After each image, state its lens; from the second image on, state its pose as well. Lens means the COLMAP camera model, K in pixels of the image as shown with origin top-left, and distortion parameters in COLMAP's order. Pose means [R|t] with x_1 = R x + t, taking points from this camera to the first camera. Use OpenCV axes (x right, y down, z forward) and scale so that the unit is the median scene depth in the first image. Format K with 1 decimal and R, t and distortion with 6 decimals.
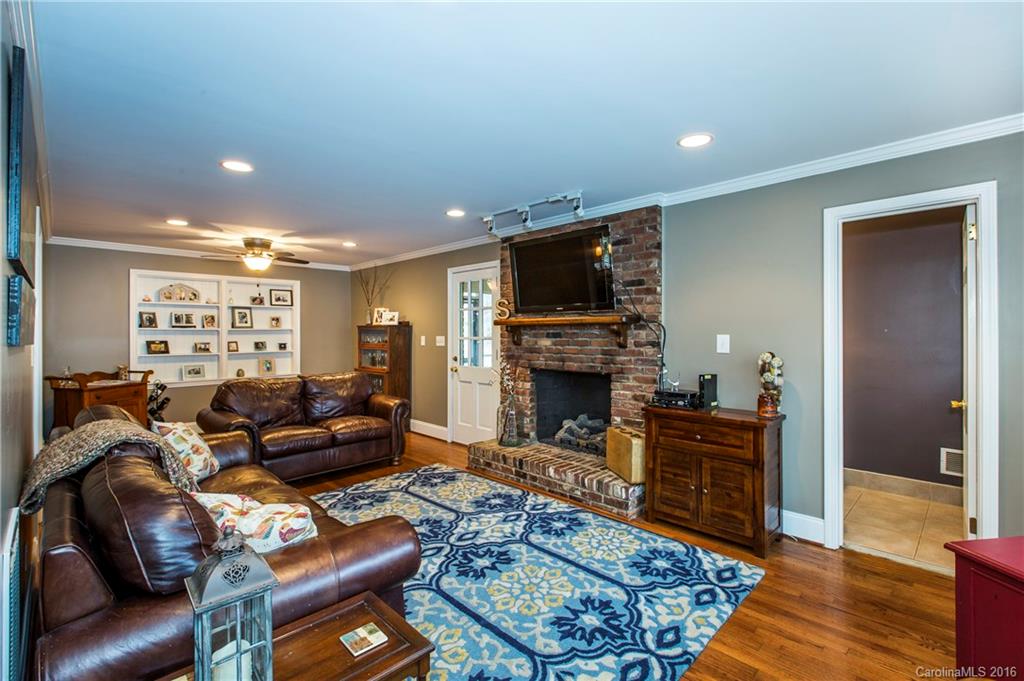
lens RADIAL K [[463.8, 0, 506.8], [0, 463.8, 334.0], [0, 0, 1]] dist [0.007127, -0.001214]
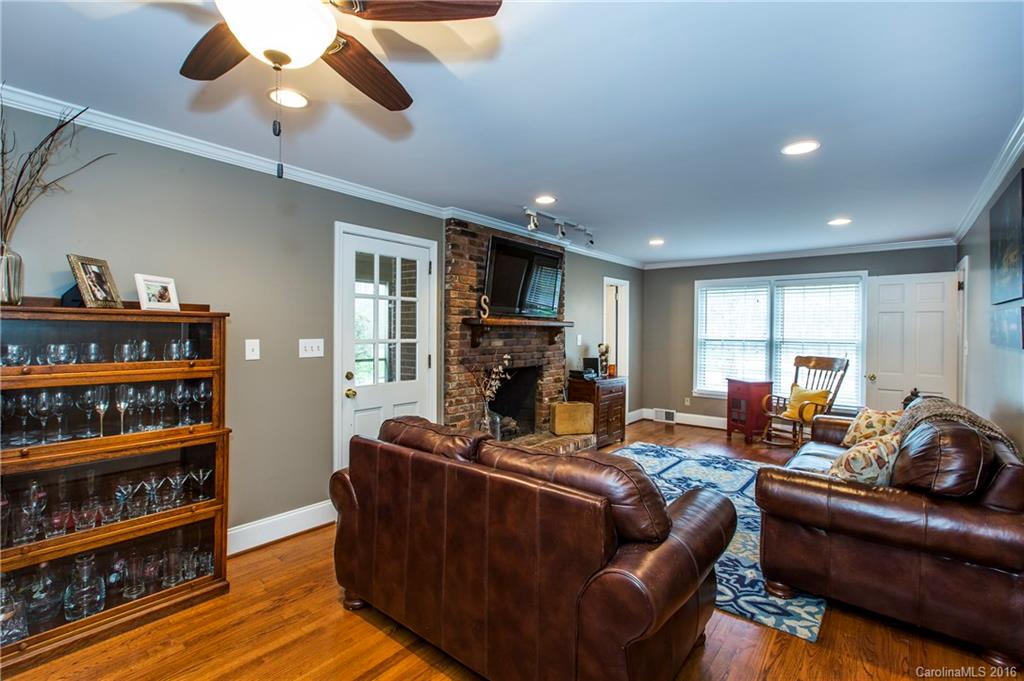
lens RADIAL K [[463.8, 0, 513.3], [0, 463.8, 336.8], [0, 0, 1]] dist [0.007127, -0.001214]
pose [[-0.106395, -0.007006, 0.994299, -0.926011], [-0.001977, 0.999975, 0.006835, -0.003082], [-0.994322, -0.001239, -0.106406, 1.077663]]
